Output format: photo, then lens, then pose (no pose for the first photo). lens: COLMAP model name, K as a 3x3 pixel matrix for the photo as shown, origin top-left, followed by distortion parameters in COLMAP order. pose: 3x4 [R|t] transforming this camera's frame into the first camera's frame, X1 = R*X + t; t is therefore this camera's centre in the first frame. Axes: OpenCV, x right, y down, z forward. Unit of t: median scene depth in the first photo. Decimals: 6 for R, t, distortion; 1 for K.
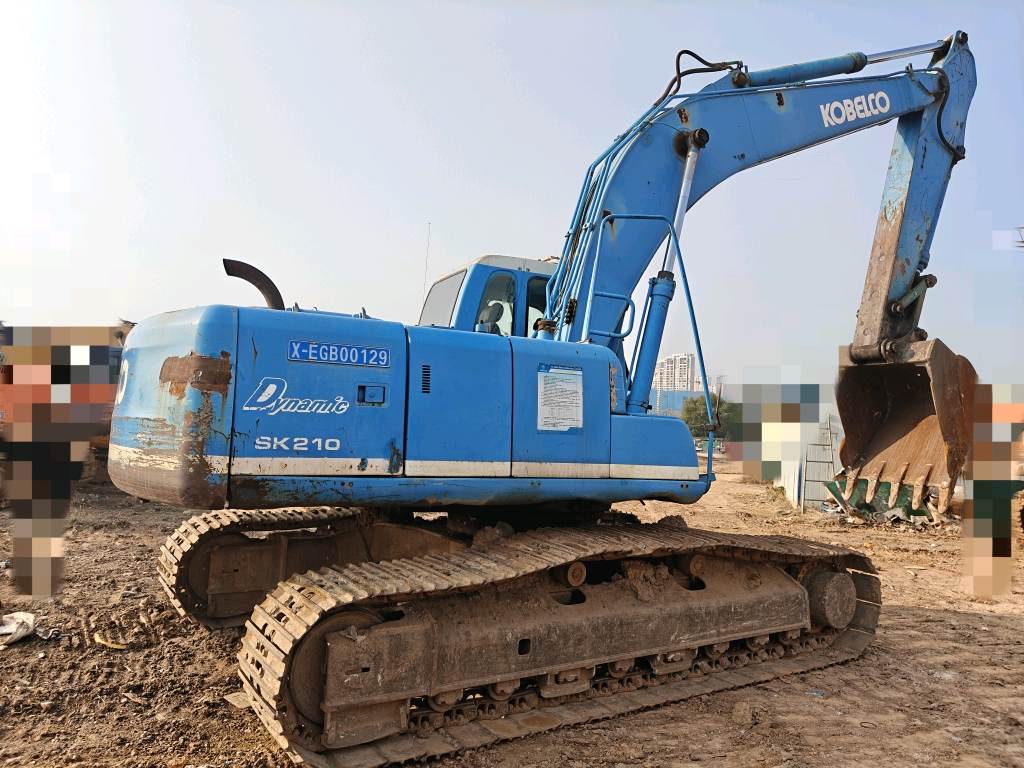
lens RADIAL K [[758.1, 0, 511.3], [0, 758.1, 345.3], [0, 0, 1]] dist [0.027870, -0.023906]
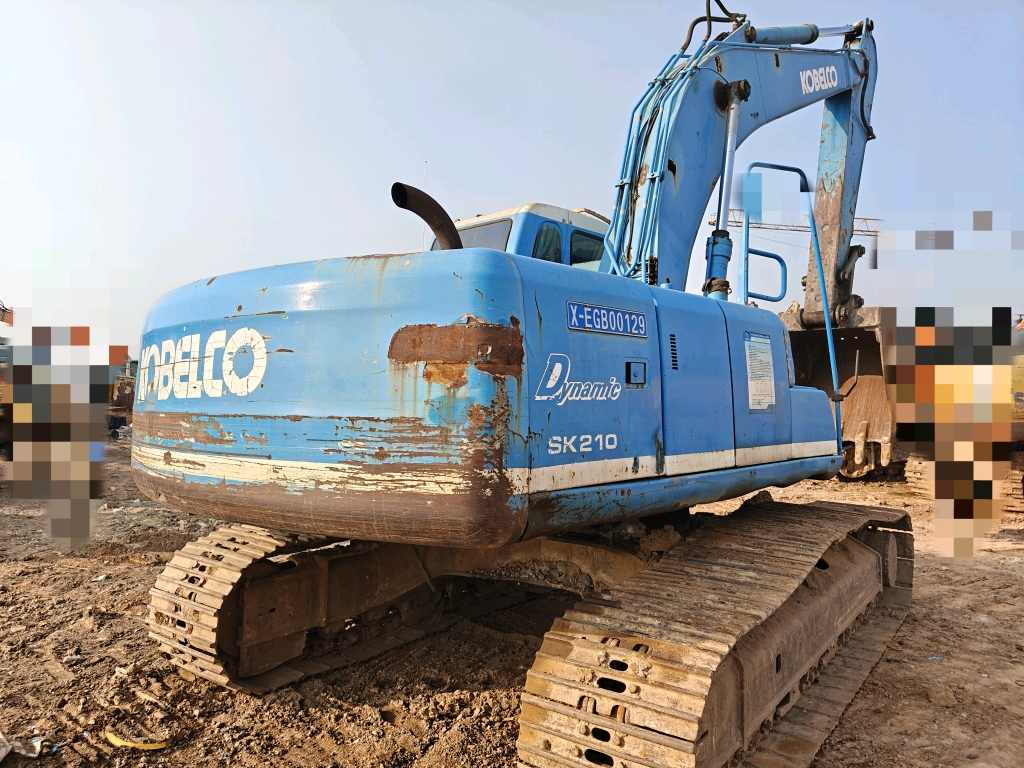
lens RADIAL K [[758.1, 0, 511.3], [0, 758.1, 345.3], [0, 0, 1]] dist [0.027870, -0.023906]
pose [[0.935572, -0.011368, 0.352953, -0.576083], [-0.005223, 0.998927, 0.046017, 0.002163], [-0.353097, -0.044896, 0.934509, 0.333118]]
